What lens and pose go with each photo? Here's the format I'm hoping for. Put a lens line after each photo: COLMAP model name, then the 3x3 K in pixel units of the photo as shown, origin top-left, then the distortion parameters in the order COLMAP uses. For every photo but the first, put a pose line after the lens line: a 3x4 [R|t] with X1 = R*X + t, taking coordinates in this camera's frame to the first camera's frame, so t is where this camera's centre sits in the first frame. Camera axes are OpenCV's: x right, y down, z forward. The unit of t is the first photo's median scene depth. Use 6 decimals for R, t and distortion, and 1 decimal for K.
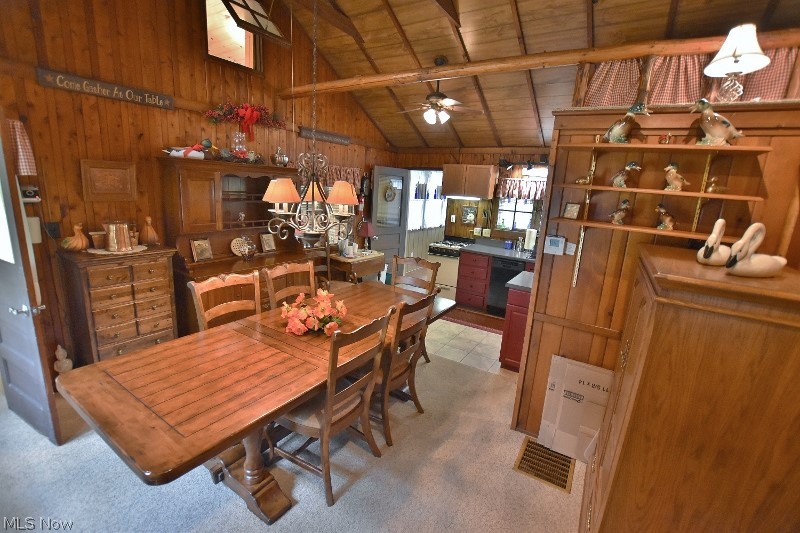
lens RADIAL K [[360.3, 0, 403.6], [0, 360.3, 241.7], [0, 0, 1]] dist [-0.040705, 0.009287]
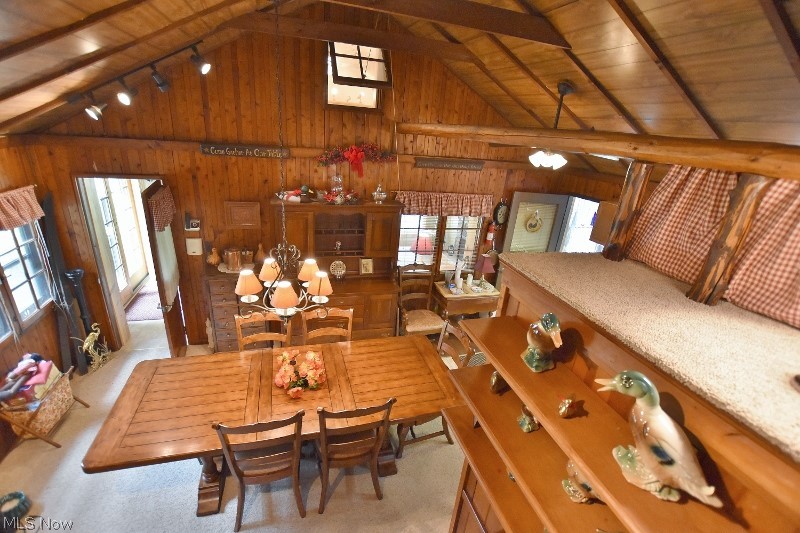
lens RADIAL K [[360.3, 0, 403.6], [0, 360.3, 241.7], [0, 0, 1]] dist [-0.040705, 0.009287]
pose [[0.762888, 0.207151, -0.612446, 0.532060], [-0.141609, 0.977817, 0.154339, -0.366333], [0.630832, -0.031015, 0.775300, 0.282992]]
